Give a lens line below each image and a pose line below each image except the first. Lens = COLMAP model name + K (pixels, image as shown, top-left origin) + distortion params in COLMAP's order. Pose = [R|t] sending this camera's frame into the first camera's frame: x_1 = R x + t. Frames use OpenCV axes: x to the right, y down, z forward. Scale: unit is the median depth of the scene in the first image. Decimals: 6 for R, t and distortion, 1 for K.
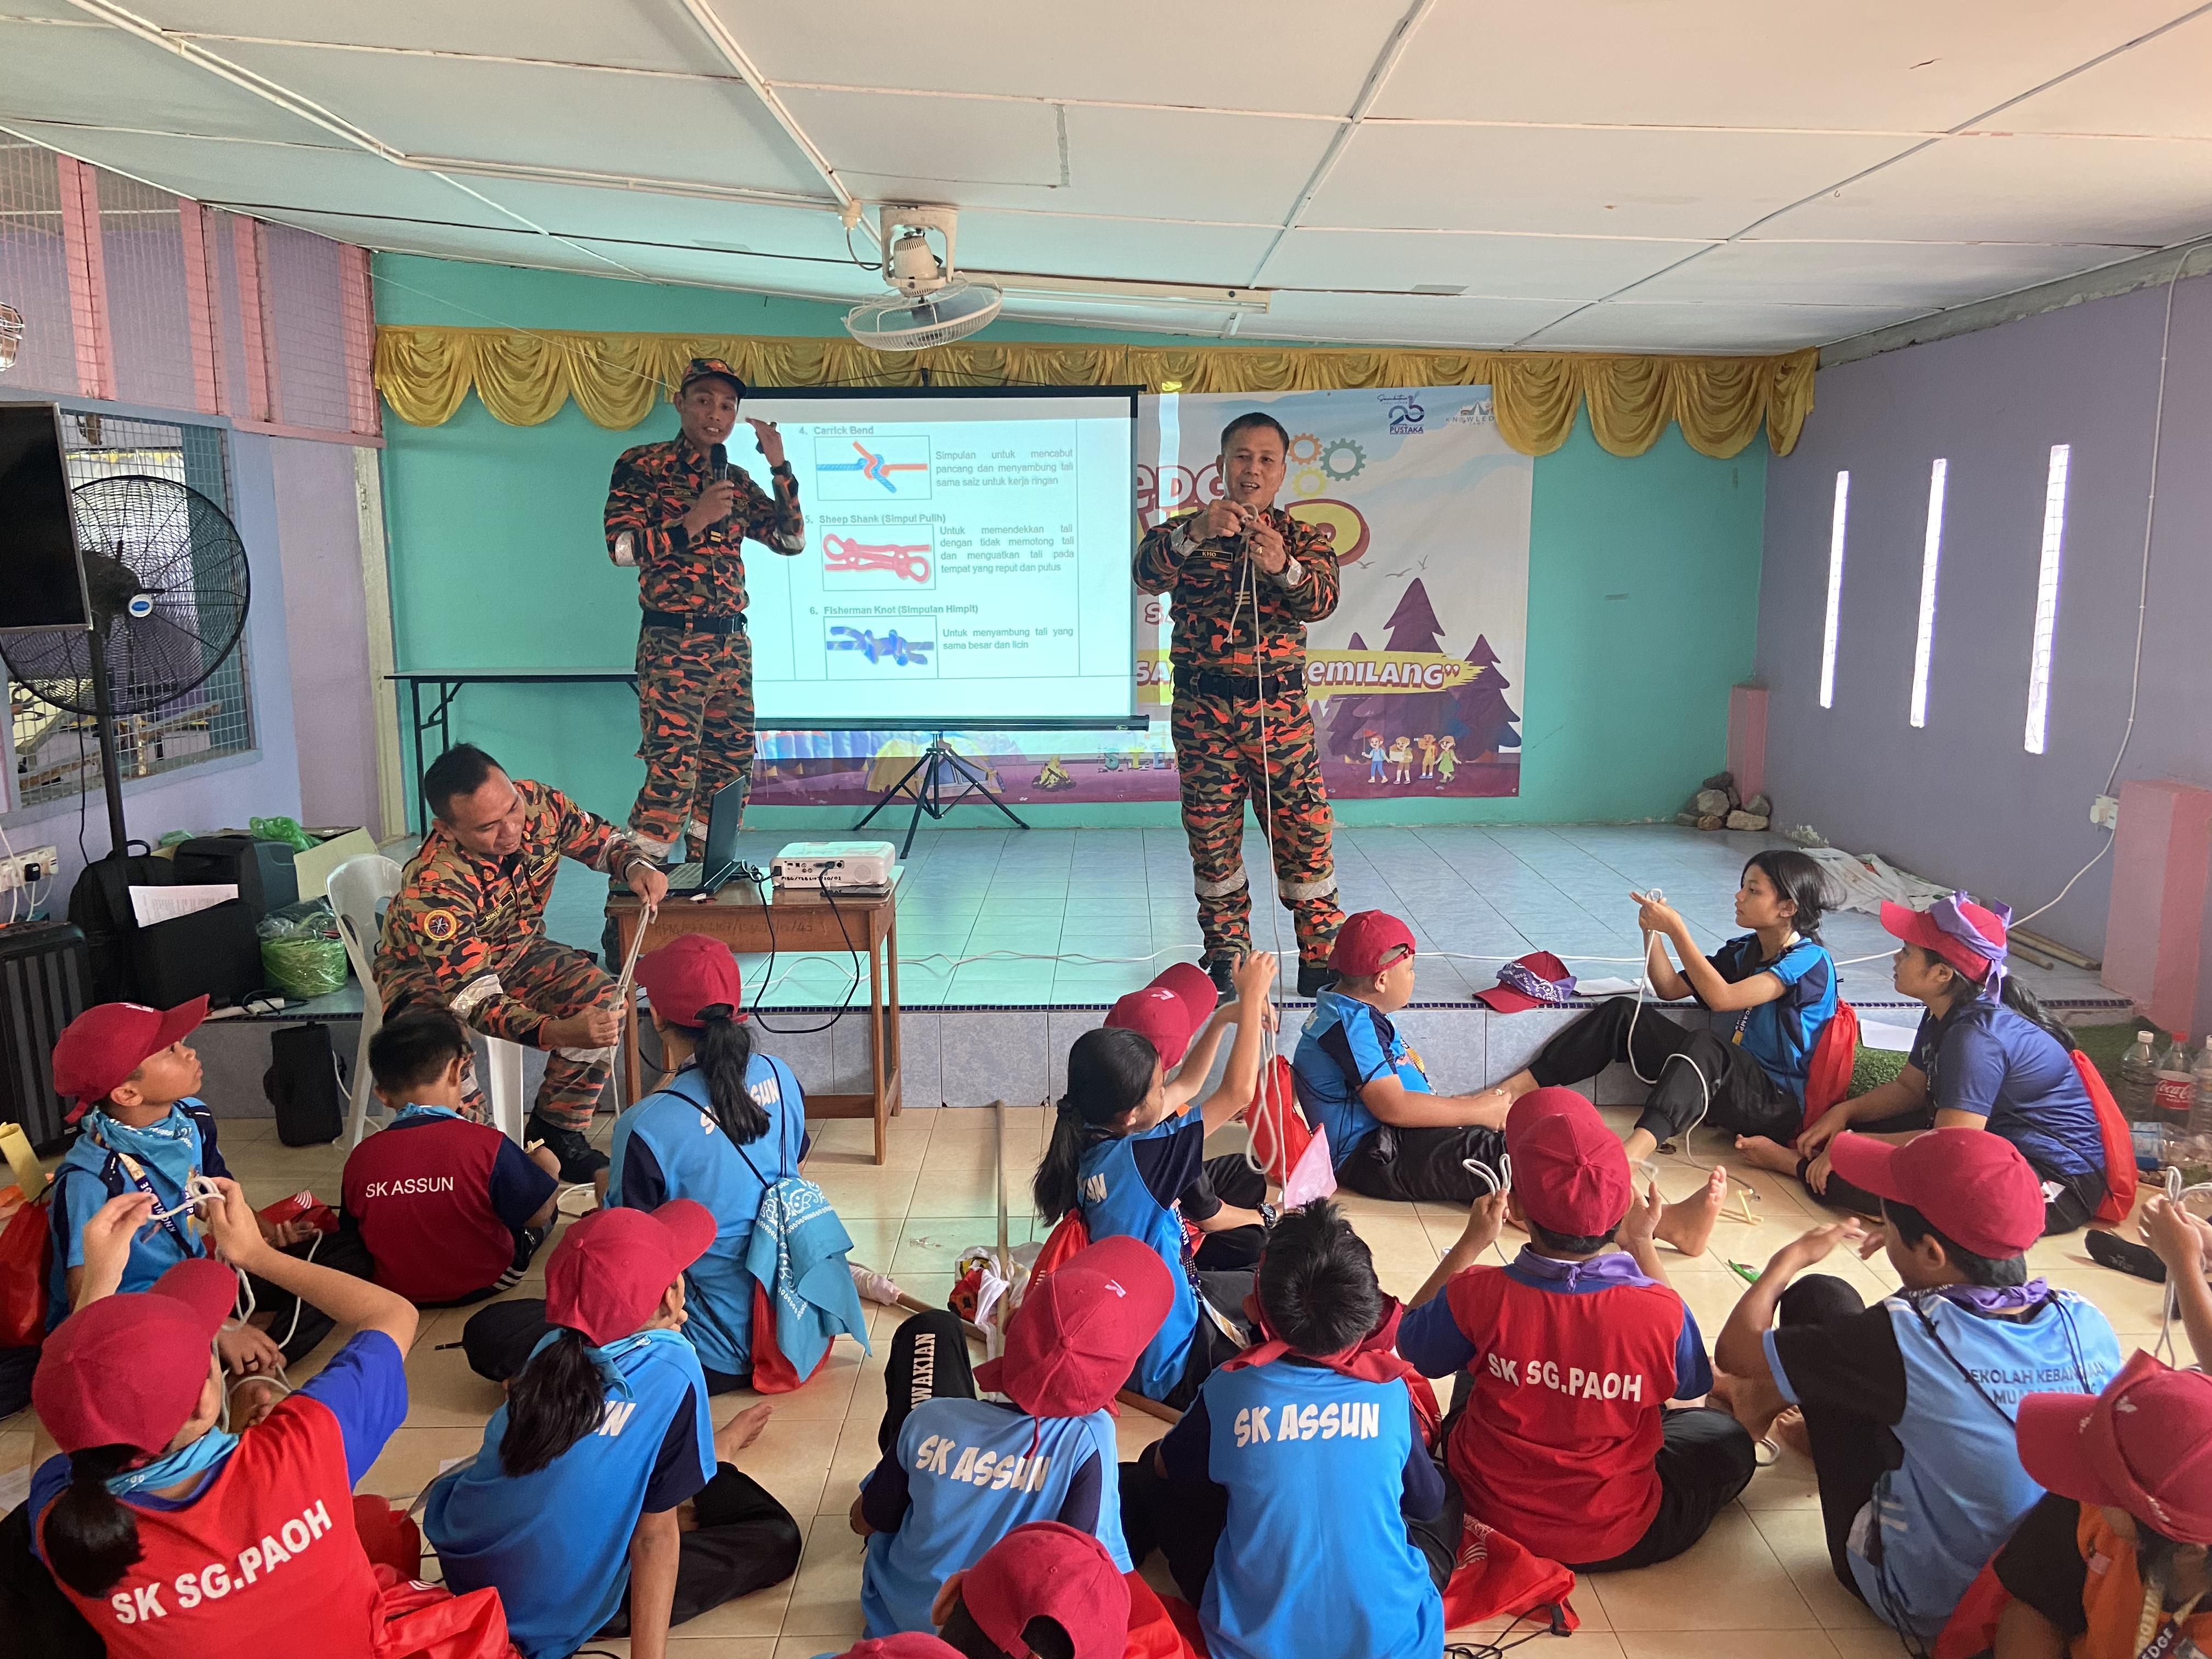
lens RADIAL K [[1680.4, 0, 1094.2], [0, 1680.4, 821.1], [0, 0, 1]] dist [0.123836, -0.140951]
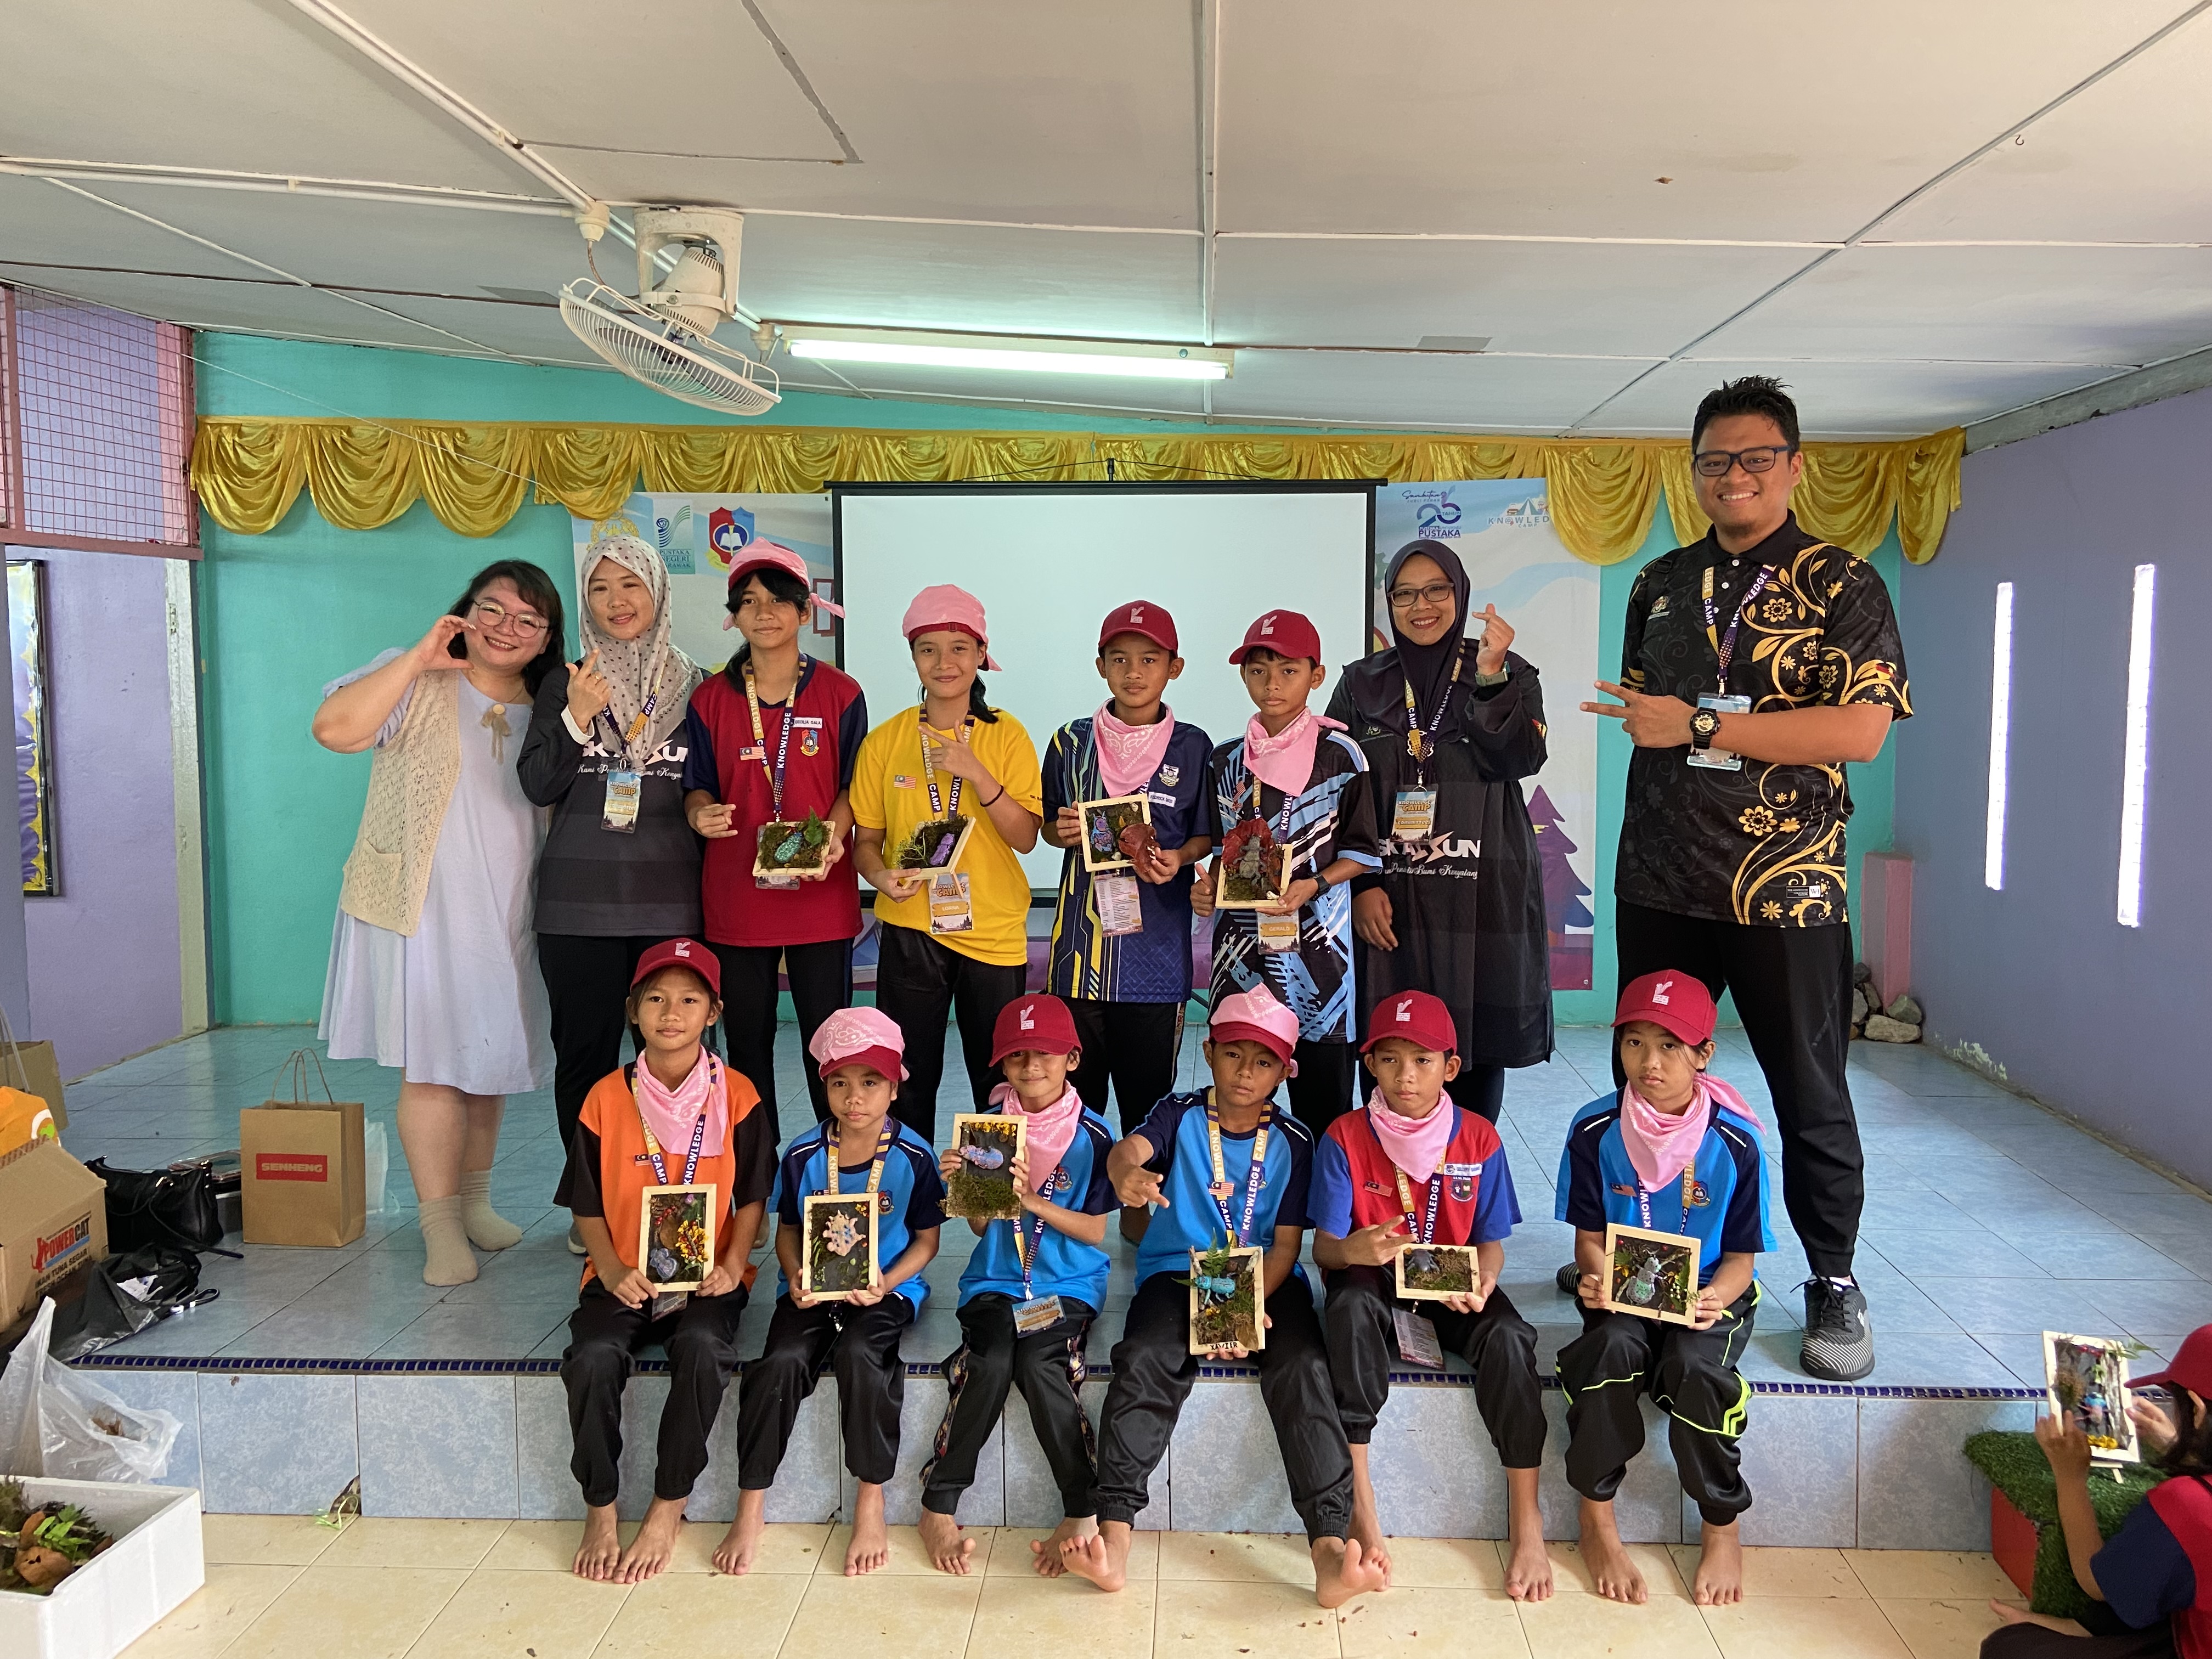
lens RADIAL K [[1680.4, 0, 1115.0], [0, 1680.4, 795.4], [0, 0, 1]] dist [0.123836, -0.140951]
pose [[0.998585, 0.004268, -0.053011, 0.073335], [-0.008867, 0.996184, -0.086831, -0.035413], [0.052438, 0.087178, 0.994812, 0.203035]]
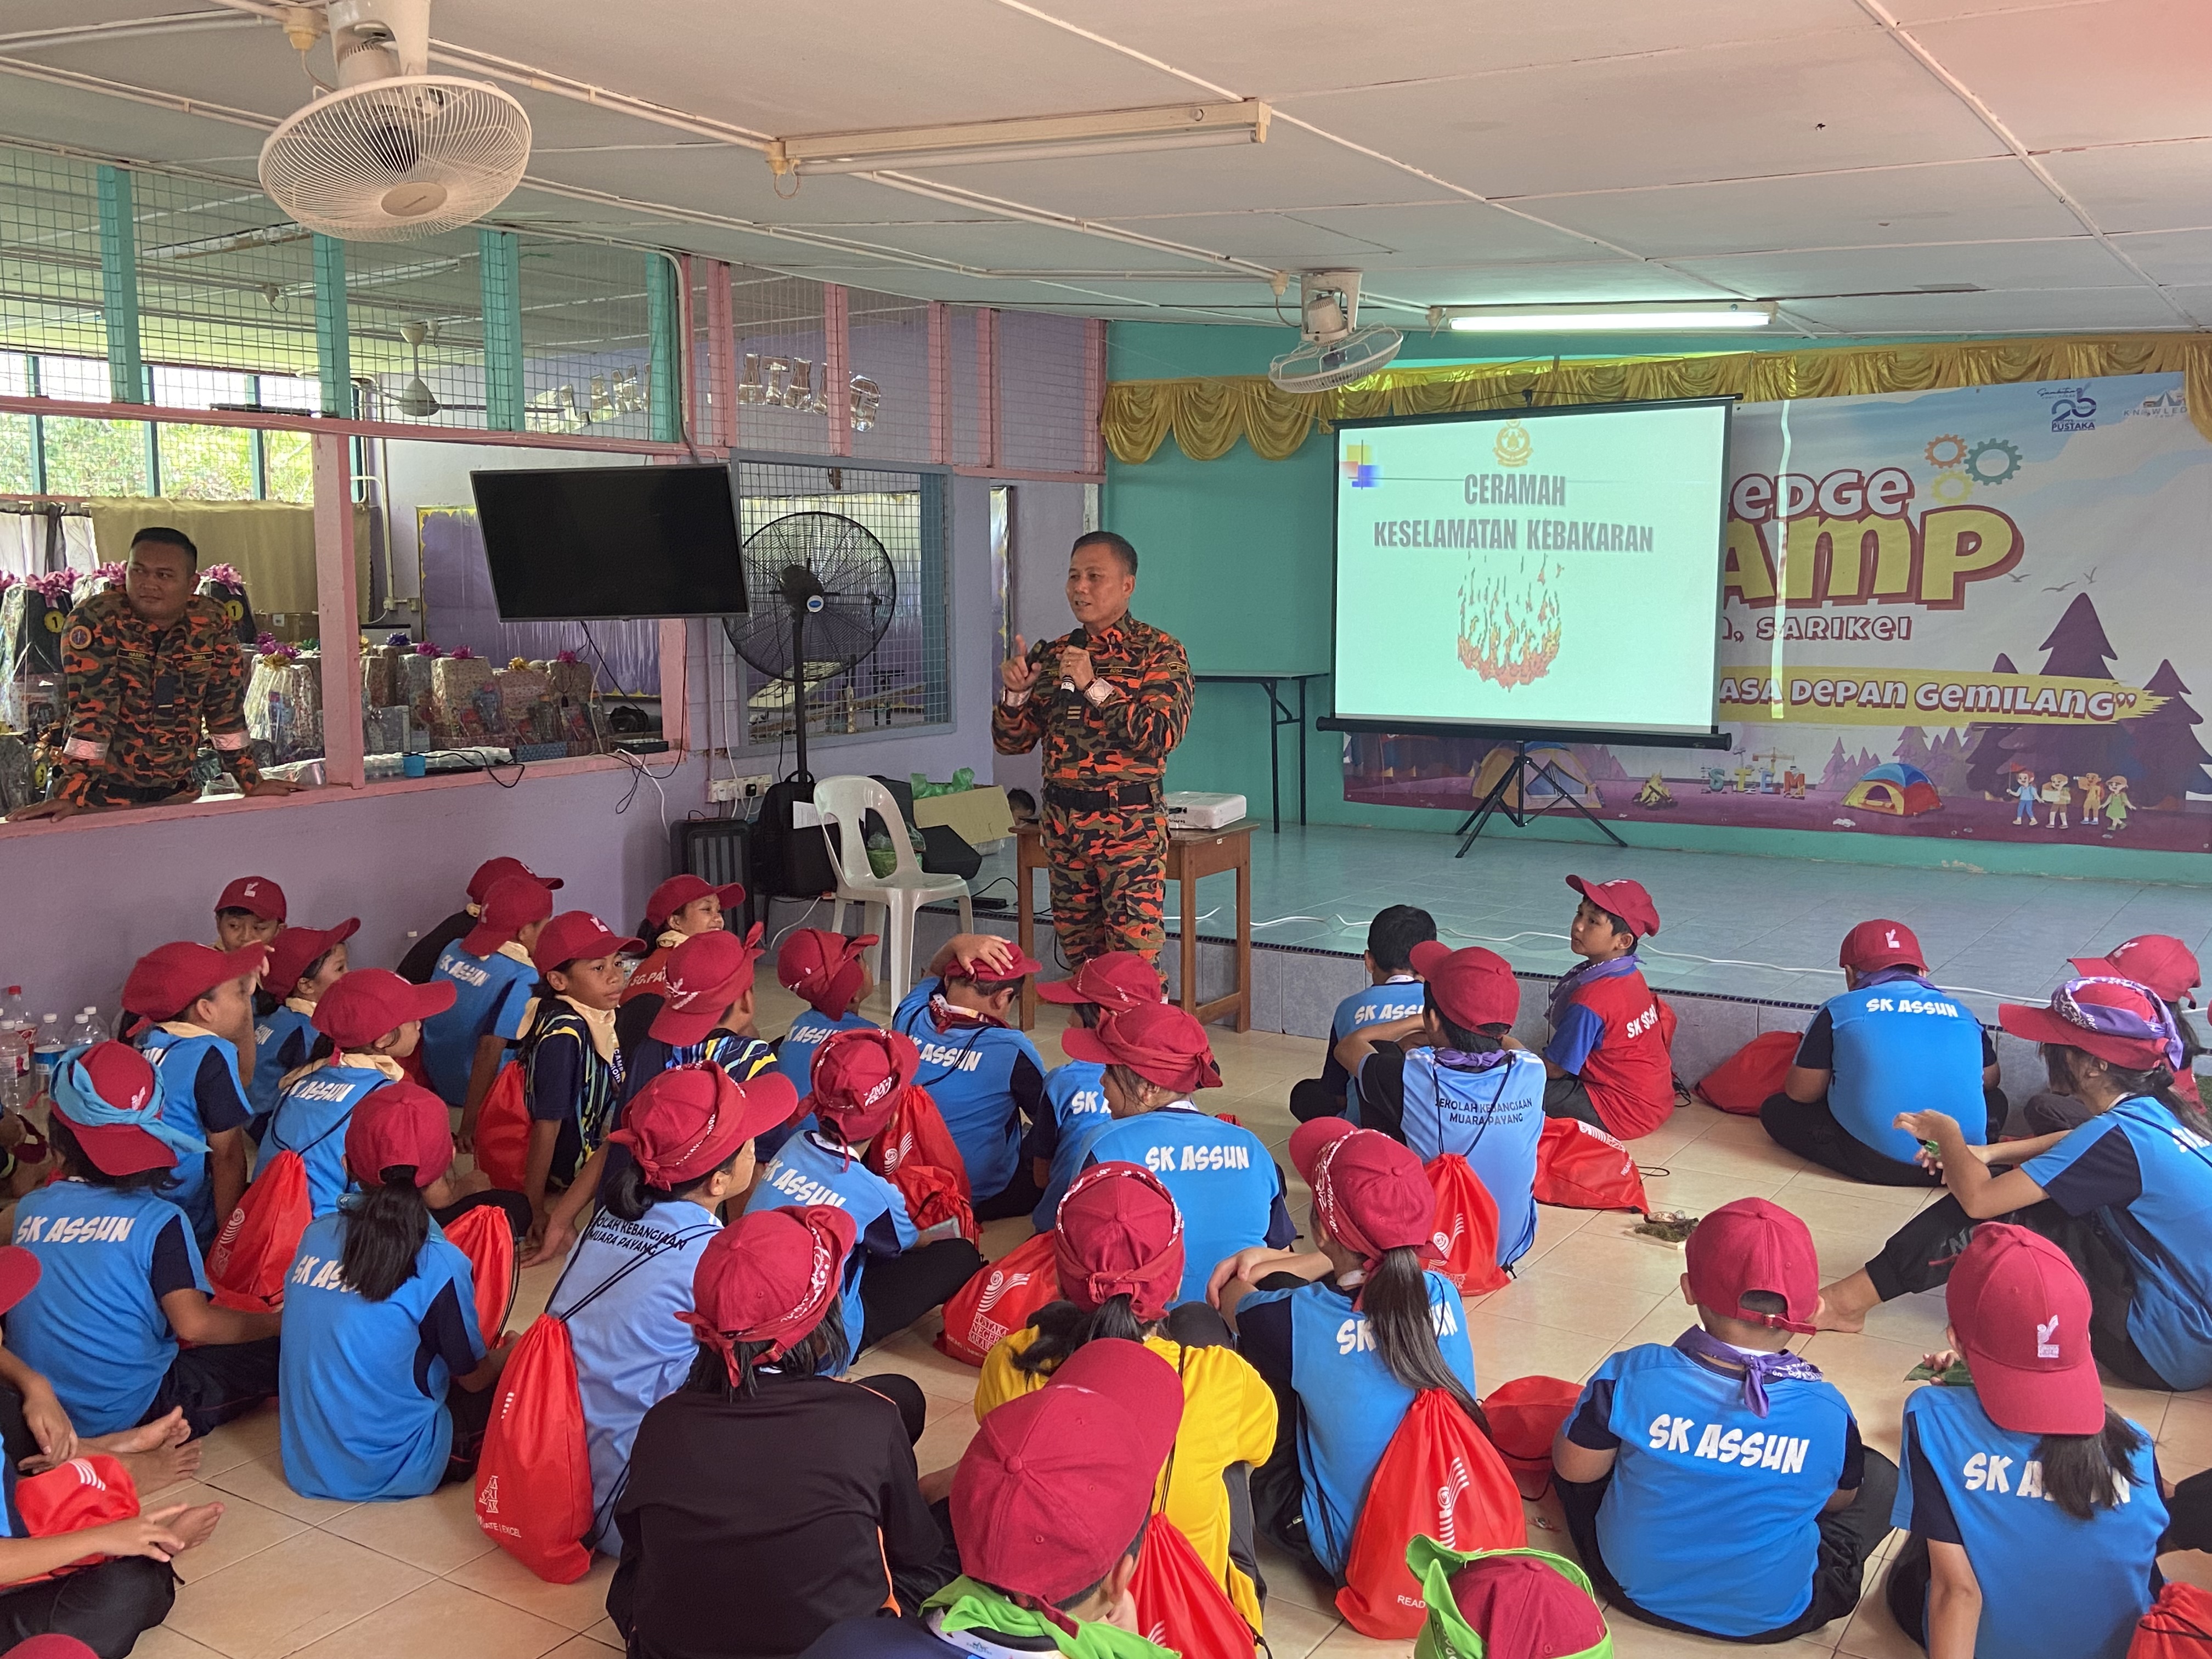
lens RADIAL K [[1977.5, 0, 1095.9], [0, 1977.5, 826.4], [0, 0, 1]] dist [0.120700, -0.124151]
pose [[0.837428, 0.071143, -0.541898, 0.345014], [-0.090503, 0.995854, -0.009119, 0.032794], [0.539002, 0.056679, 0.840395, -0.149687]]
